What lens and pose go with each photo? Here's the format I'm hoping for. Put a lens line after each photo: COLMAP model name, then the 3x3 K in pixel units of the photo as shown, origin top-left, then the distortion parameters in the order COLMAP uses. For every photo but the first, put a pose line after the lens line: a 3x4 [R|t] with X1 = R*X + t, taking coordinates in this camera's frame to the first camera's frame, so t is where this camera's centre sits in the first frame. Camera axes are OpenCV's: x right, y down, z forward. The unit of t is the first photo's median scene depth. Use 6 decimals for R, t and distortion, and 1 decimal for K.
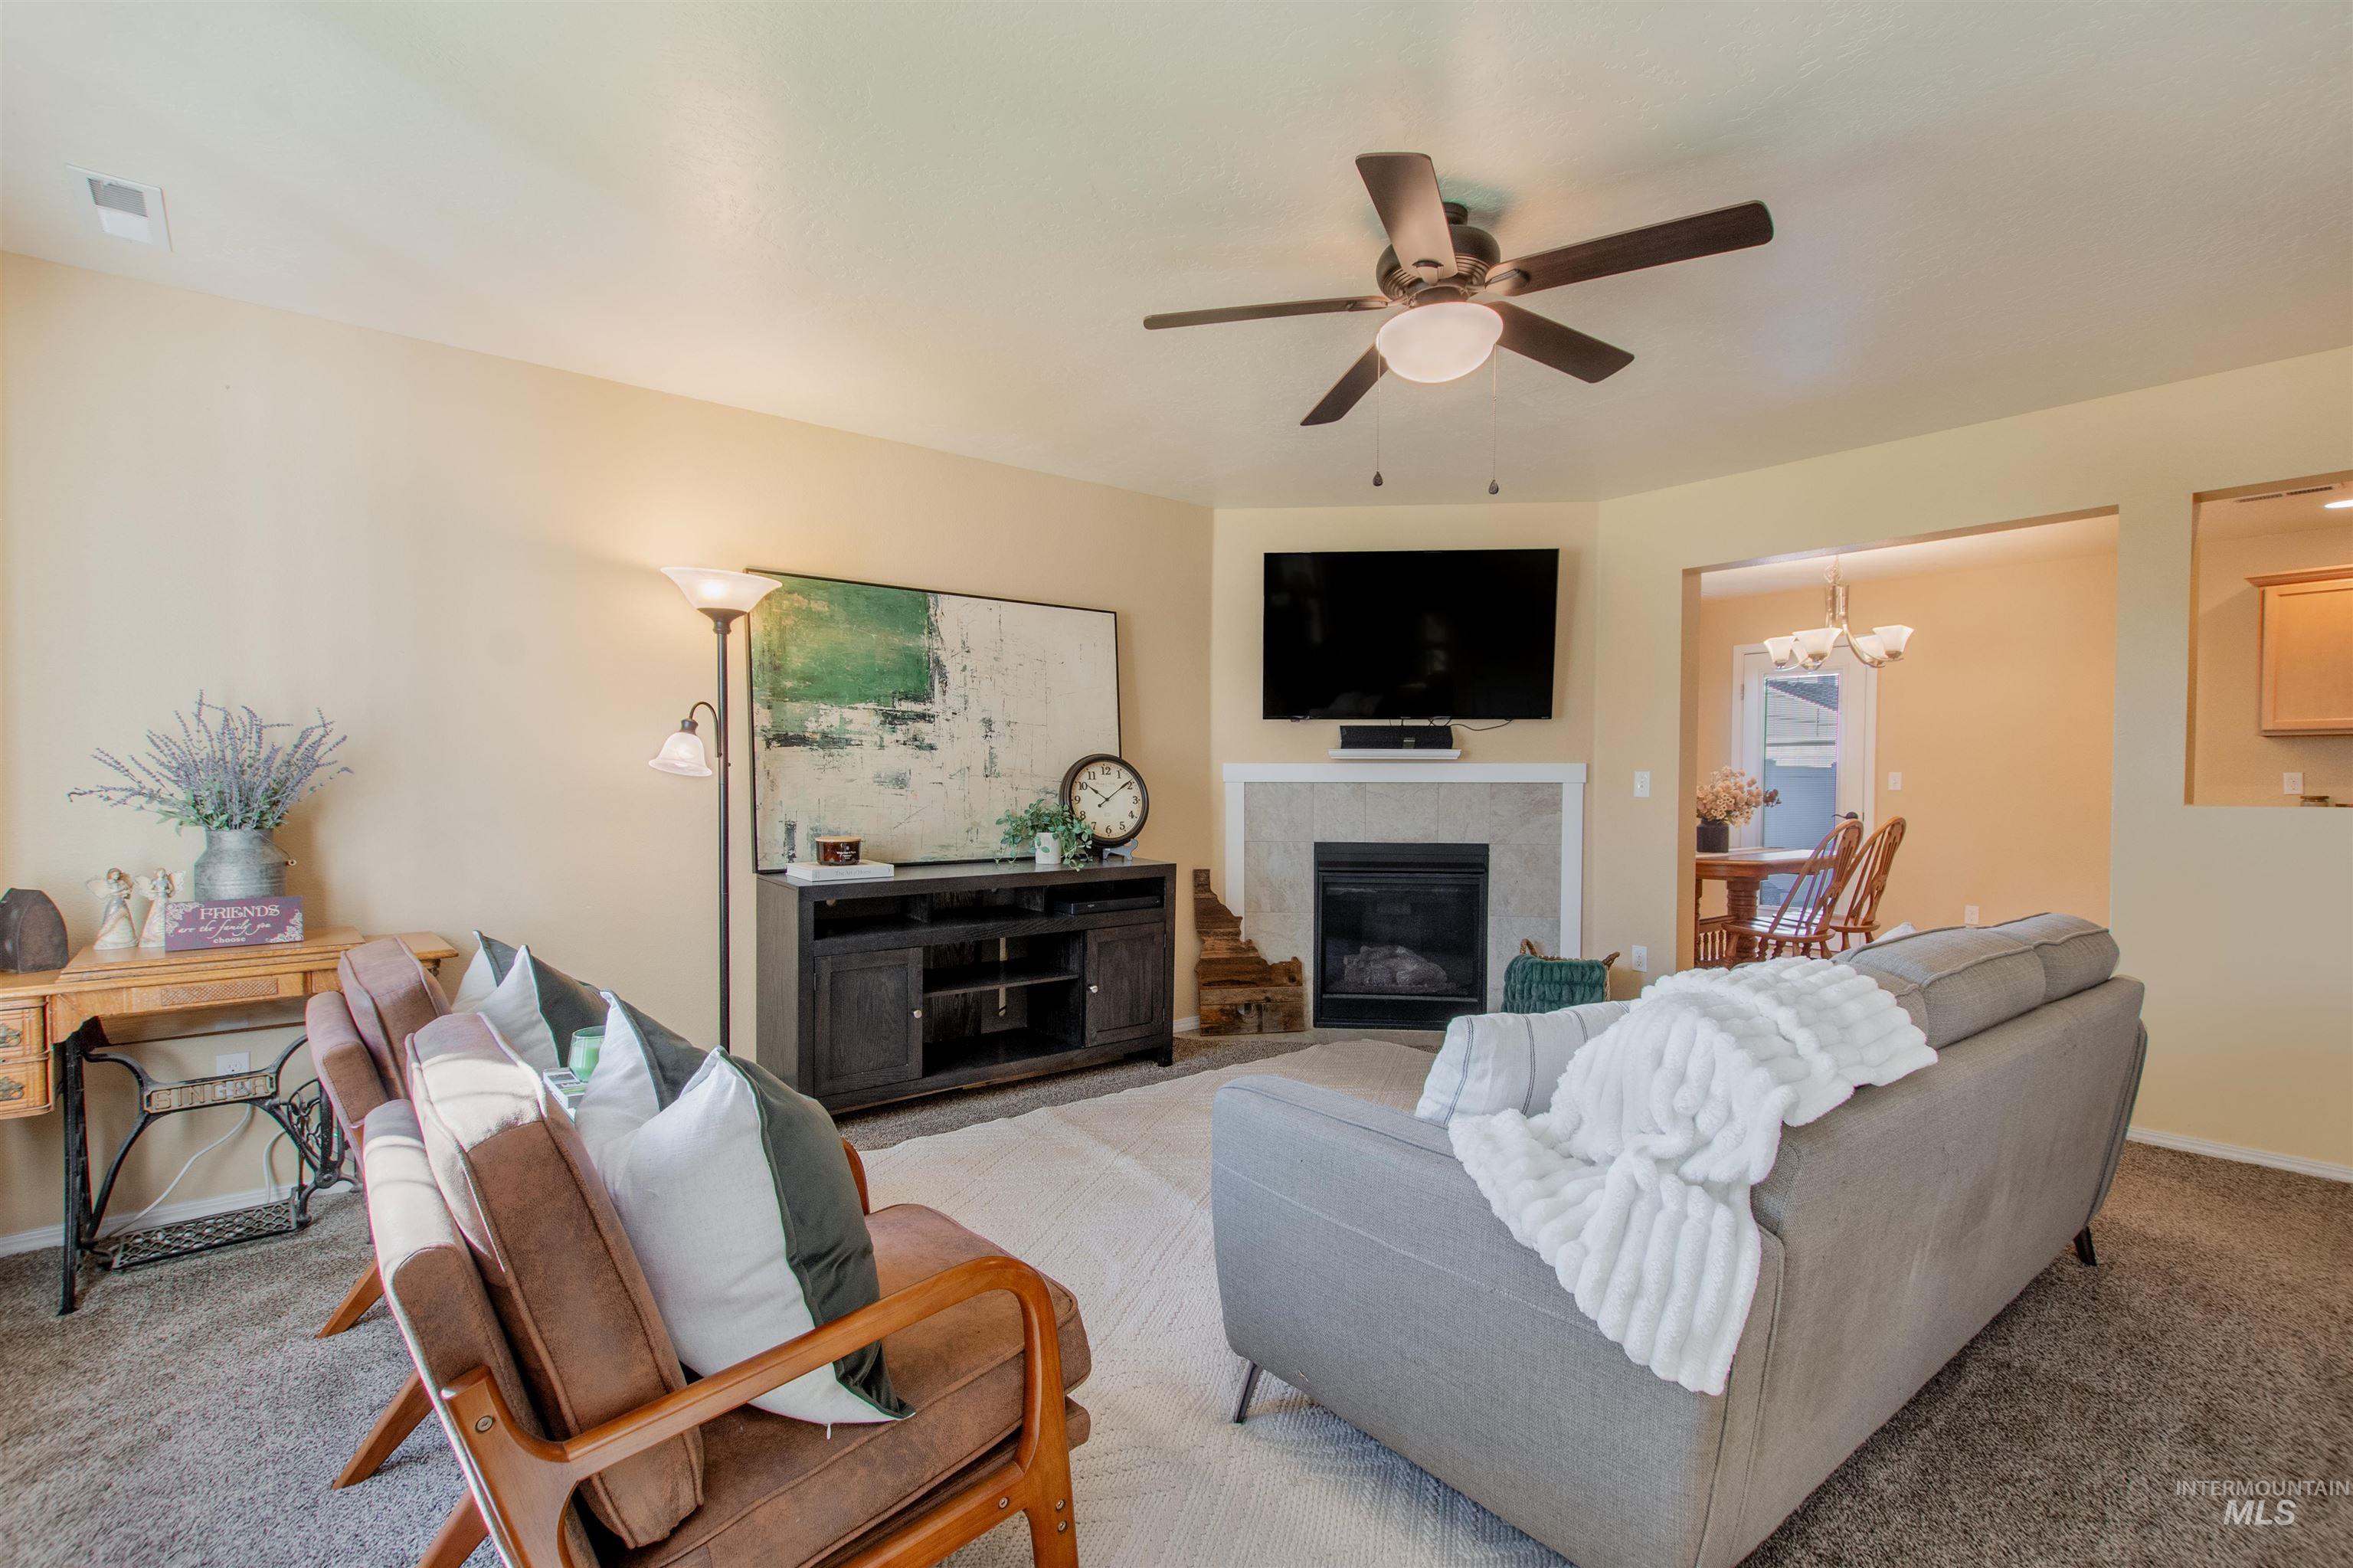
lens RADIAL K [[1072.3, 0, 1176.6], [0, 1072.3, 793.5], [0, 0, 1]] dist [0.010582, -0.005947]
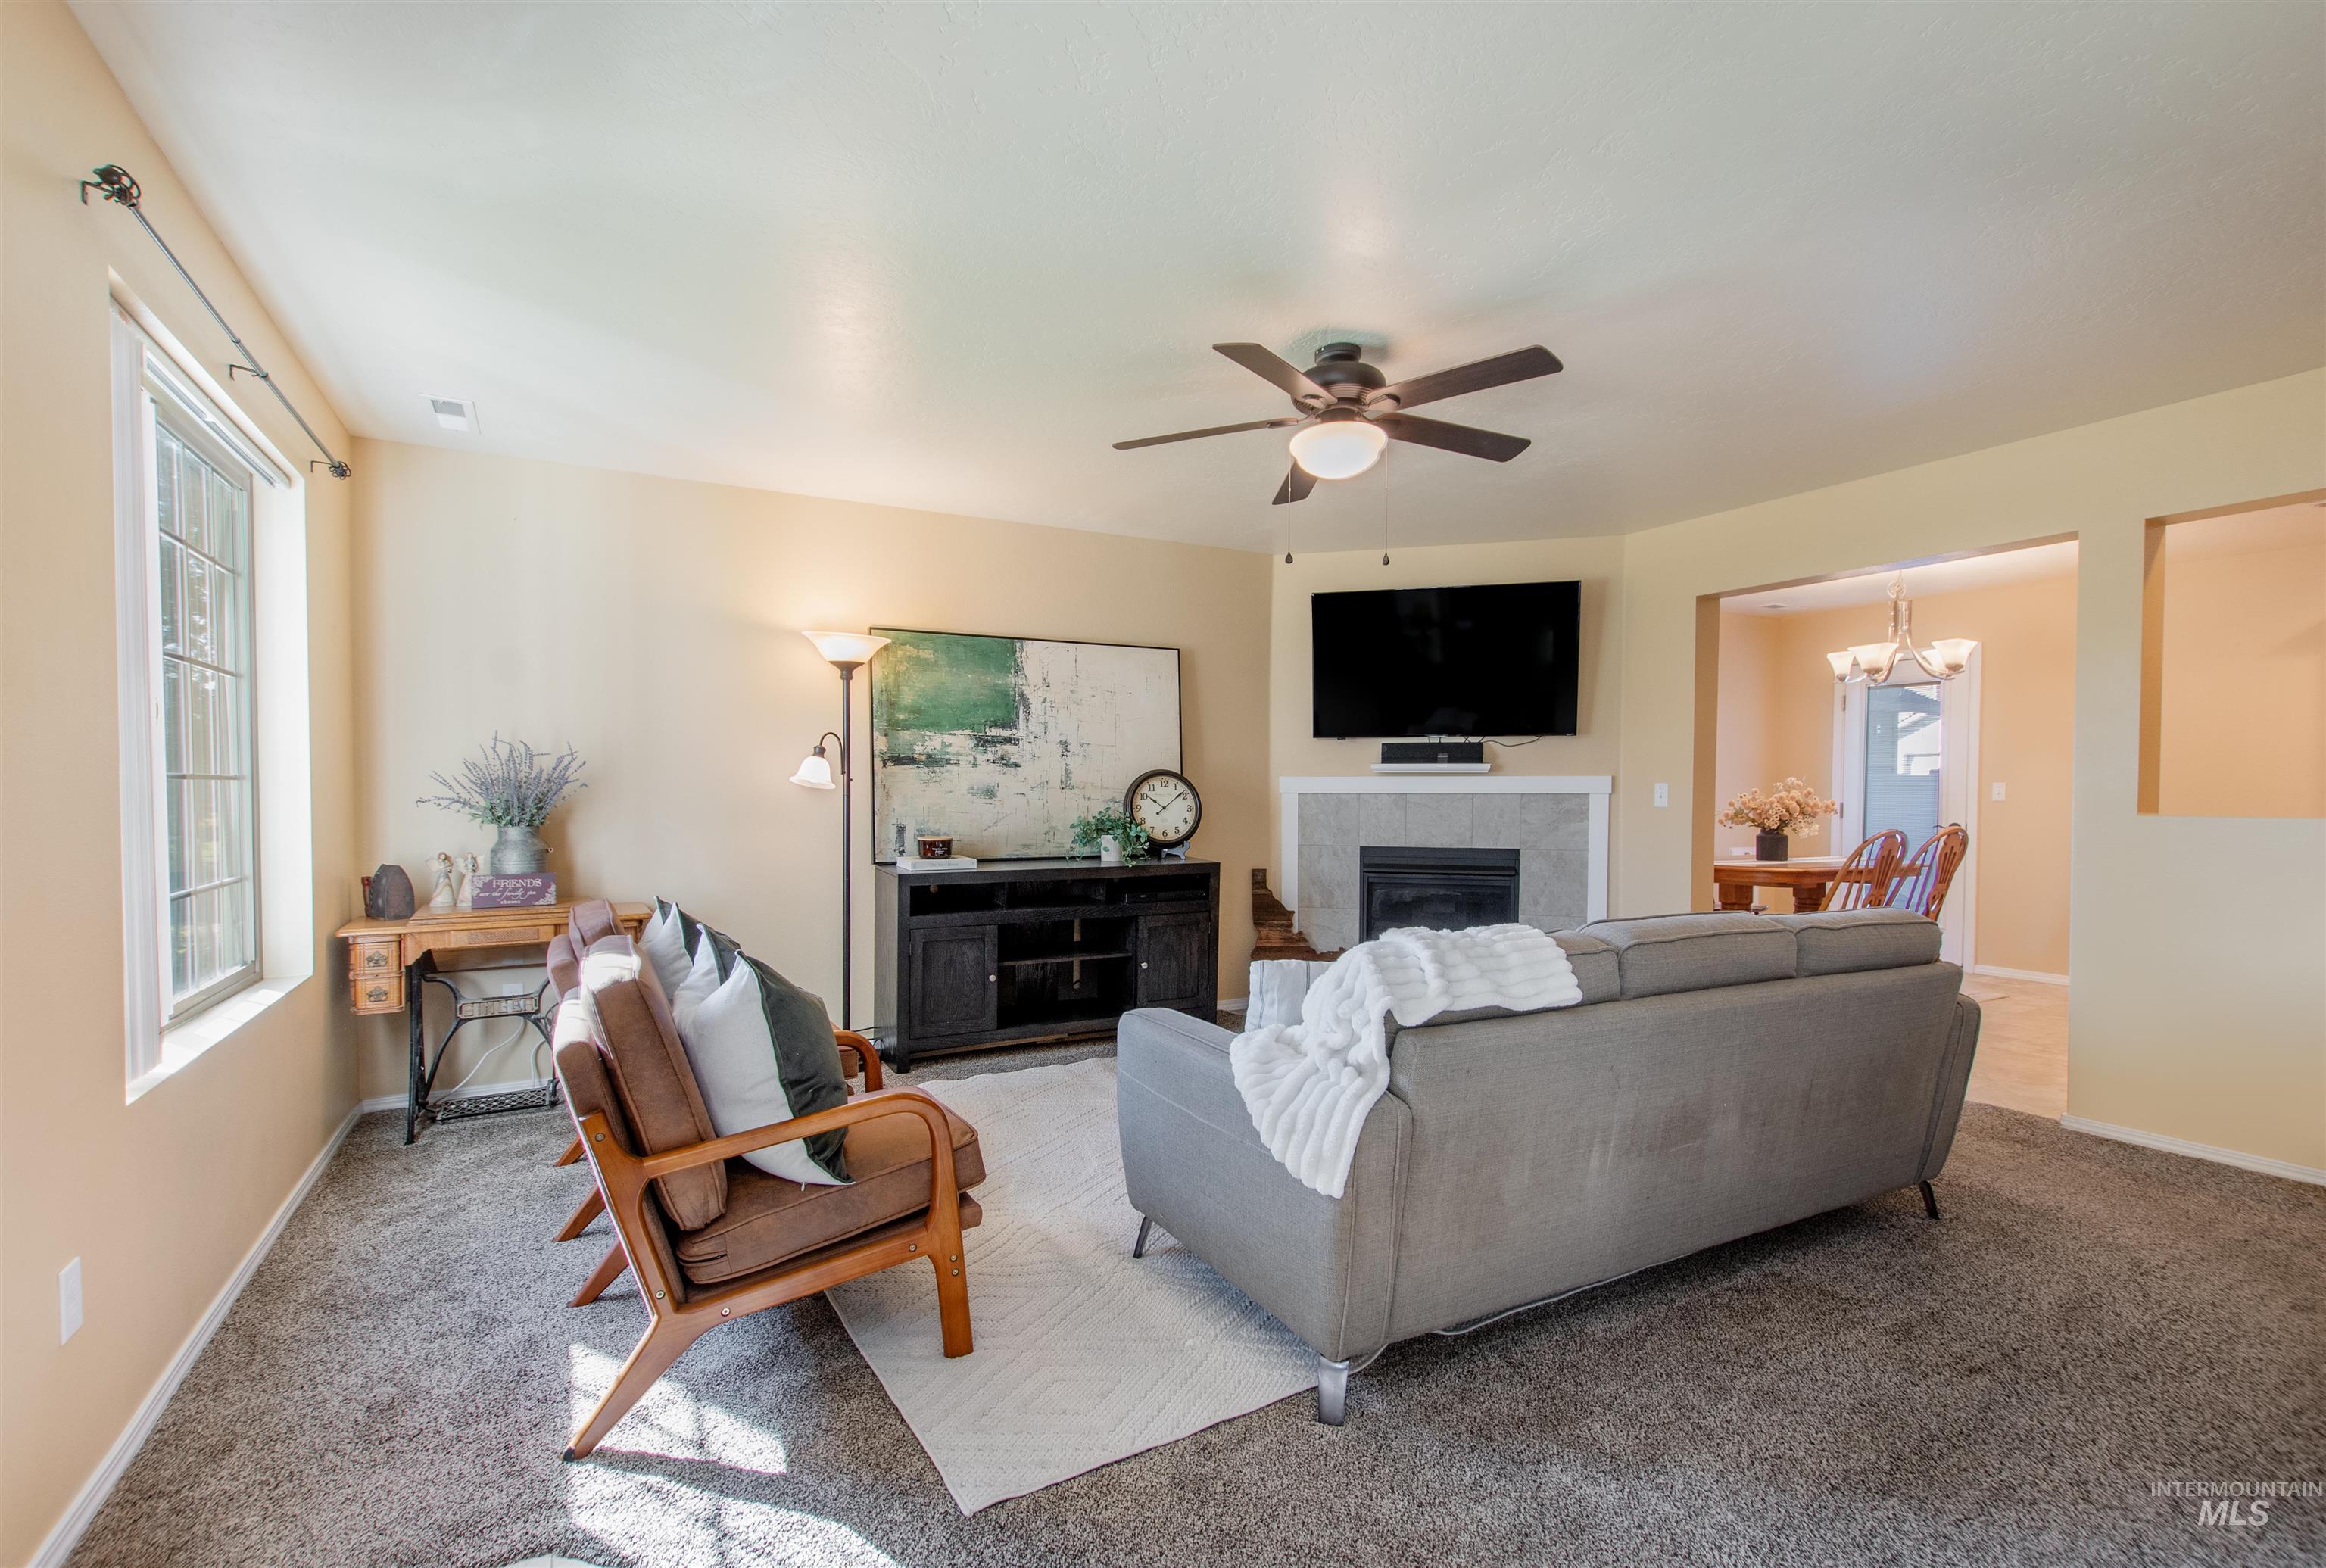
lens RADIAL K [[1052.6, 0, 1172.4], [0, 1052.6, 786.8], [0, 0, 1]] dist [0.004607, 0.002204]
pose [[0.983894, -0.001086, -0.178749, 0.187481], [-0.001748, 0.999875, -0.015697, 0.000724], [0.178743, 0.015756, 0.983770, -0.179347]]
